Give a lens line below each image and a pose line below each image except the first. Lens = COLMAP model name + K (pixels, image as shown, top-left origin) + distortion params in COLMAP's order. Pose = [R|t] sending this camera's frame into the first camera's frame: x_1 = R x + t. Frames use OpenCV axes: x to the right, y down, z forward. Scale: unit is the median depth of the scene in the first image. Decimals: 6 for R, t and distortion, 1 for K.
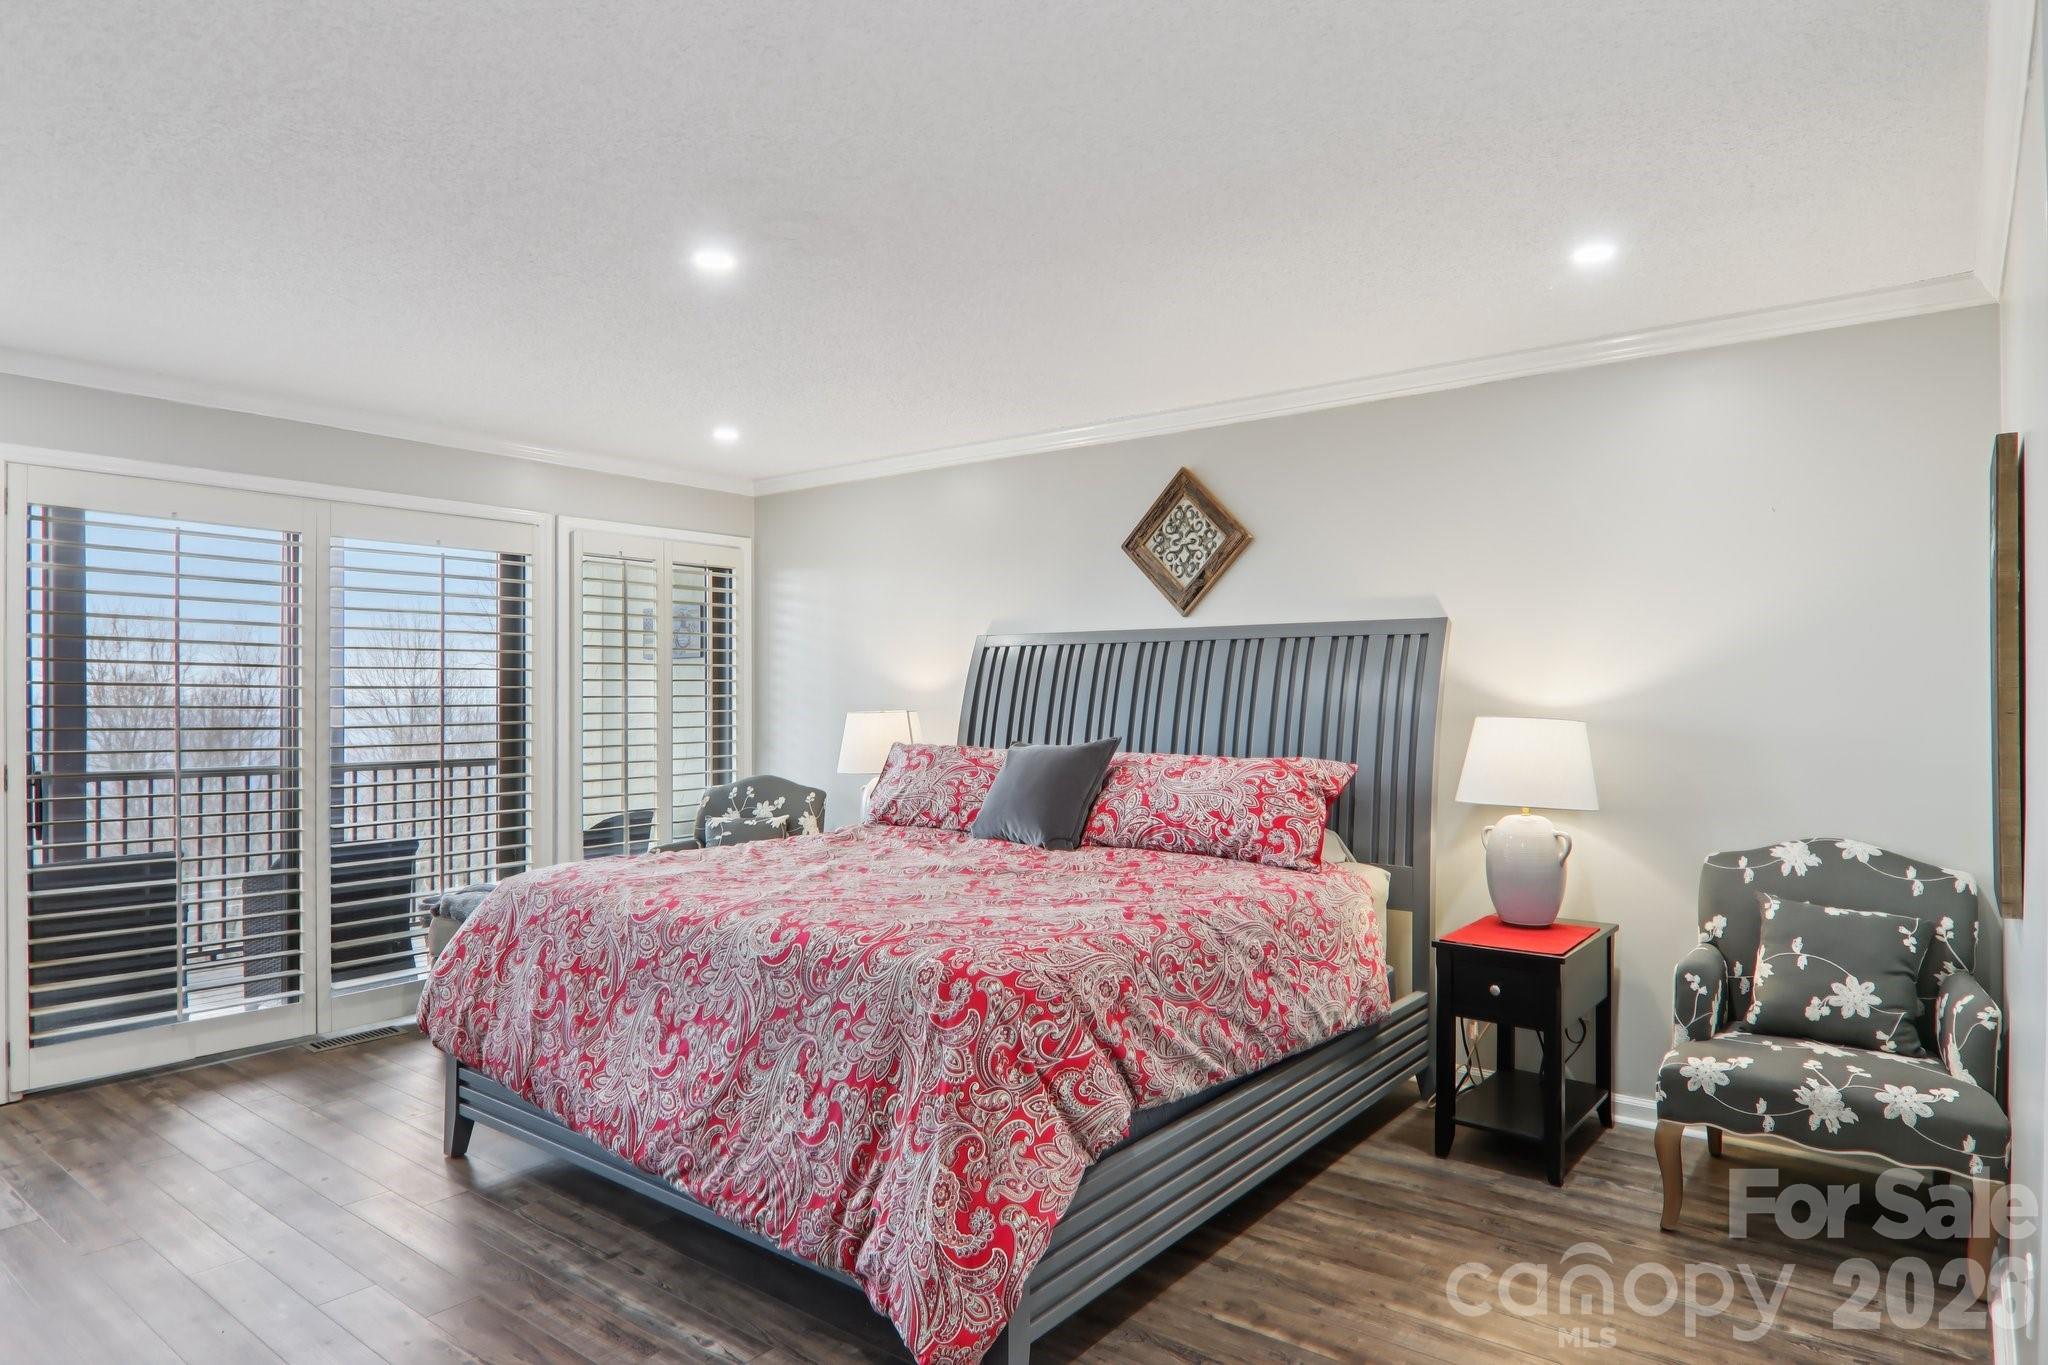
lens RADIAL K [[1241.0, 0, 1017.3], [0, 1241.0, 688.2], [0, 0, 1]] dist [0.003132, -0.009611]
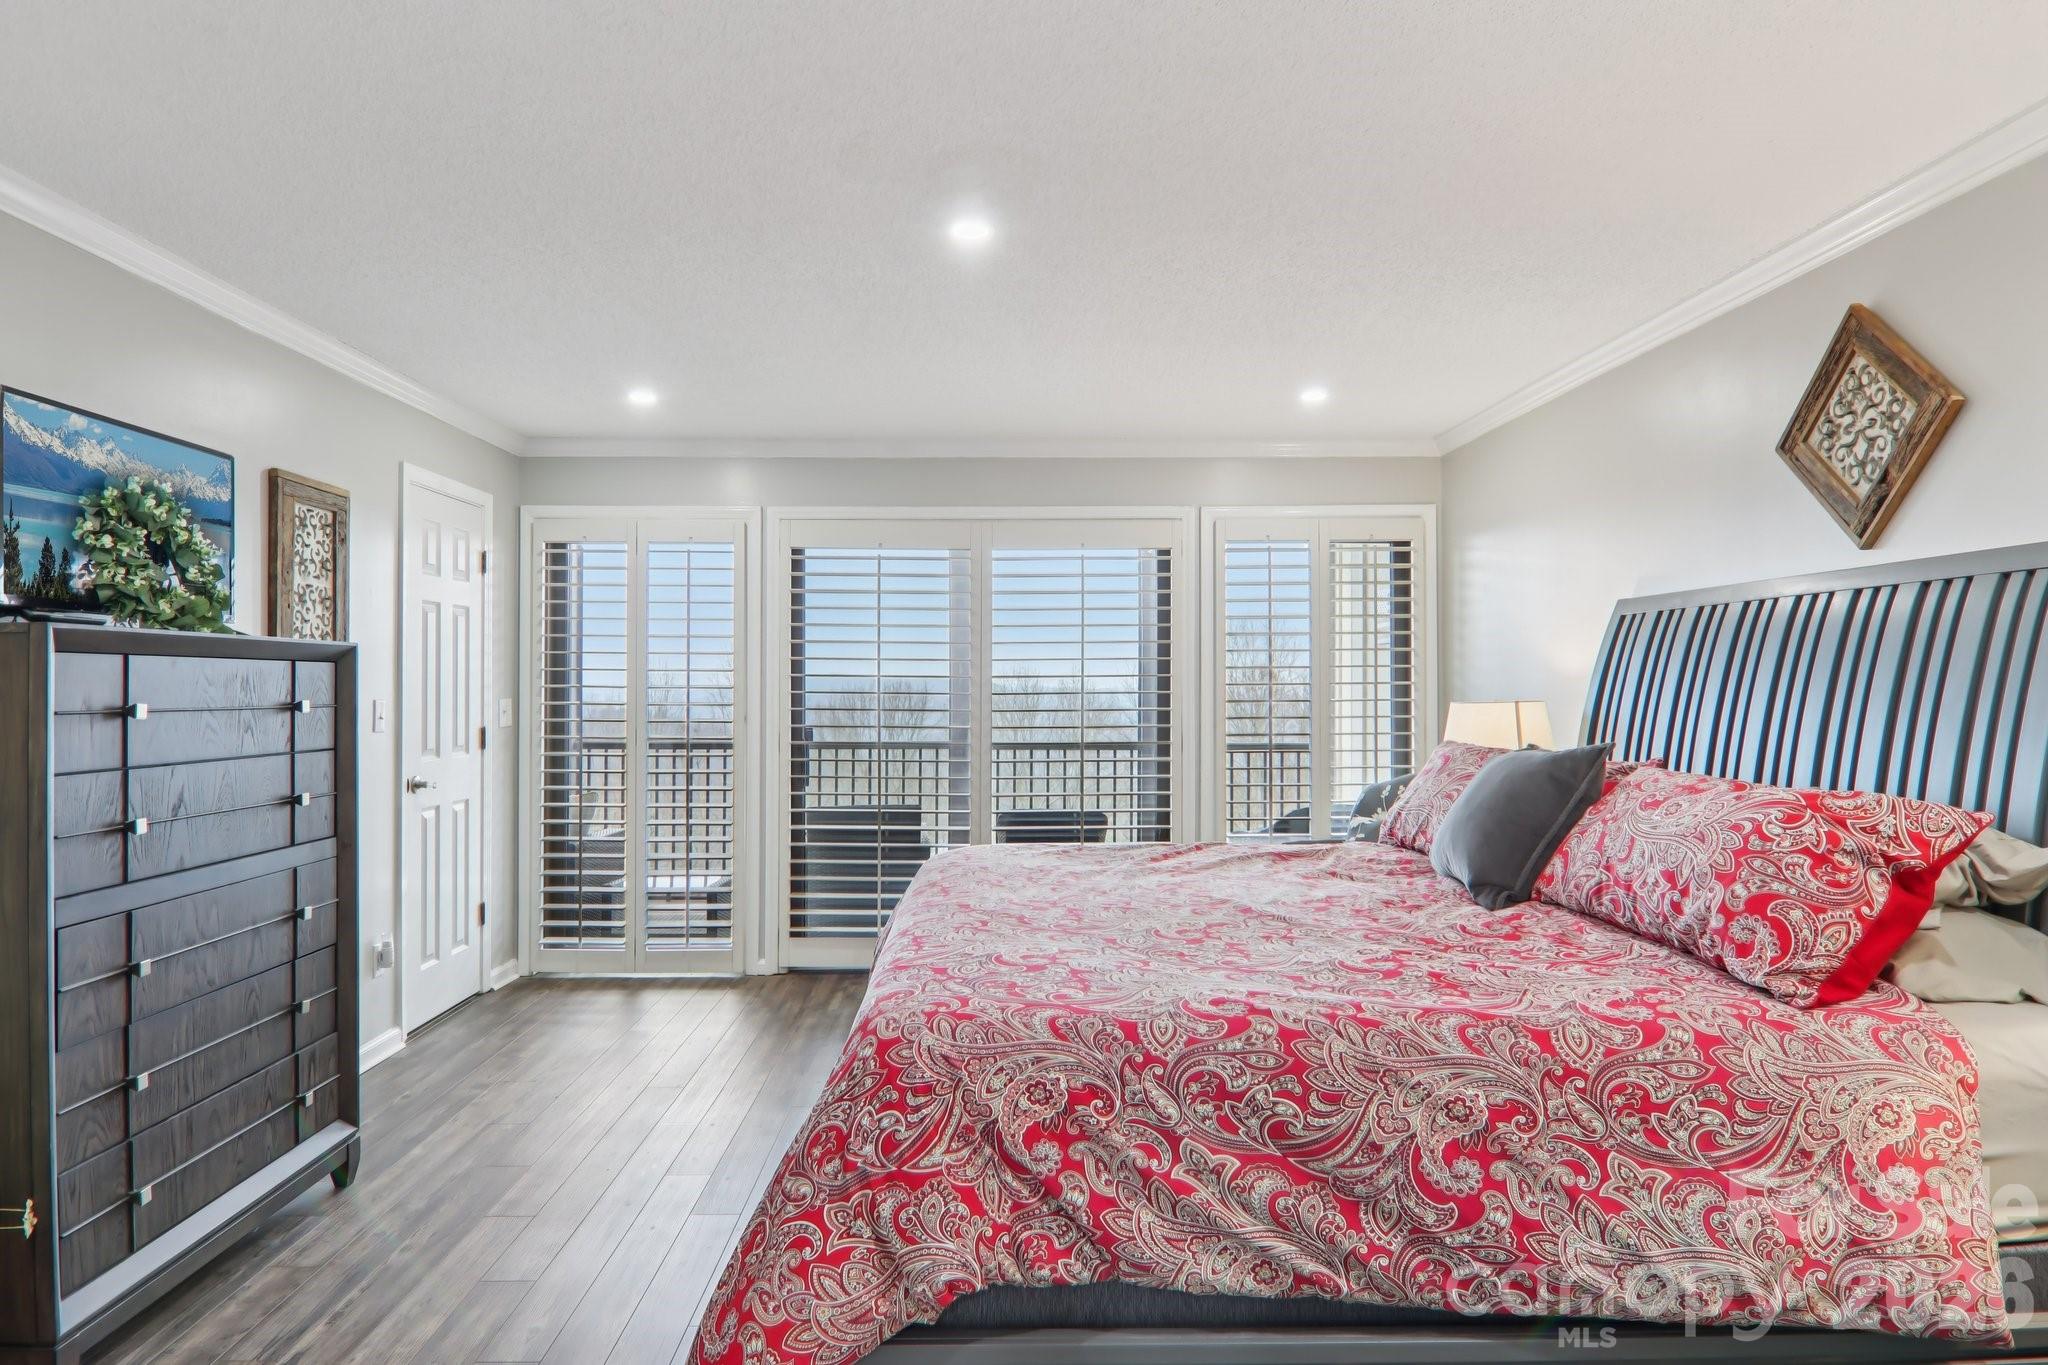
lens RADIAL K [[1166.4, 0, 1017.6], [0, 1166.4, 686.8], [0, 0, 1]] dist [0.010777, 0.001996]
pose [[0.621997, -0.001925, -0.783018, 0.410827], [0.012176, 0.999900, 0.007215, 0.000896], [0.782925, -0.014022, 0.621958, 0.395547]]
